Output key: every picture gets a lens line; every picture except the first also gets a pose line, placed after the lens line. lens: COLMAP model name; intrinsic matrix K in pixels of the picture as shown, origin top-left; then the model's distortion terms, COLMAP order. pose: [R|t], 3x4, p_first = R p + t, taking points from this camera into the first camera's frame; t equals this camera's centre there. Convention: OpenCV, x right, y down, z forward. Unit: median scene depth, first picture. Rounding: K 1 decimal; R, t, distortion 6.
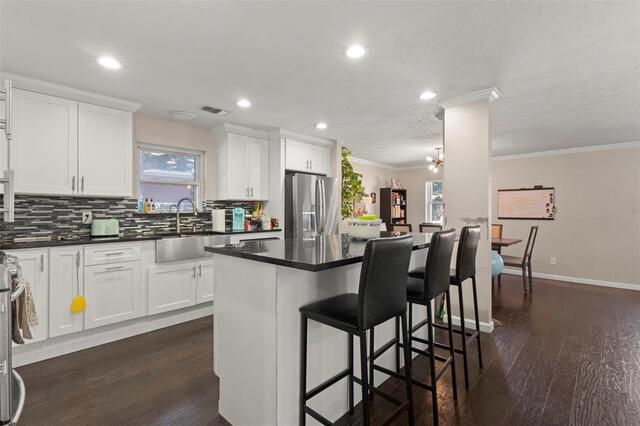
lens RADIAL K [[295.7, 0, 316.1], [0, 295.7, 209.0], [0, 0, 1]] dist [0.001001, 0.000259]
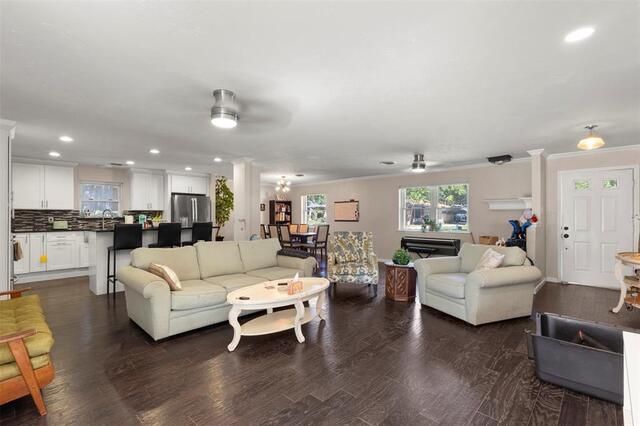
lens RADIAL K [[295.7, 0, 319.2], [0, 295.7, 214.9], [0, 0, 1]] dist [0.001001, 0.000259]
pose [[0.999986, -0.004687, 0.002346, 0.884215], [0.004685, 0.999989, 0.000656, 0.000500], [-0.002349, -0.000645, 0.999997, -0.860596]]
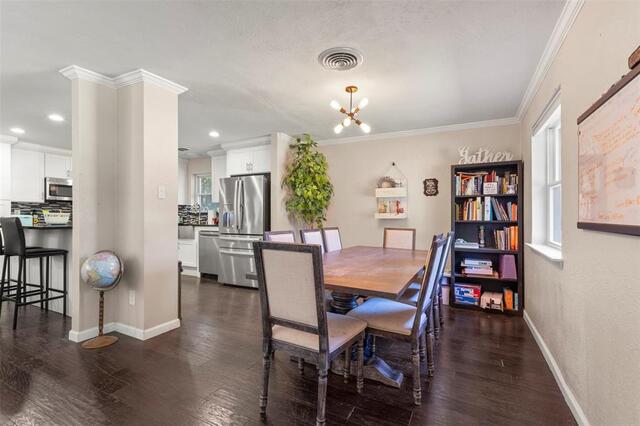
lens RADIAL K [[295.7, 0, 315.9], [0, 295.7, 215.5], [0, 0, 1]] dist [0.001001, 0.000259]
pose [[0.284202, -0.006894, -0.958740, 1.322342], [0.001725, 0.999976, -0.006679, 0.042520], [0.958763, 0.000244, 0.284207, 1.144393]]
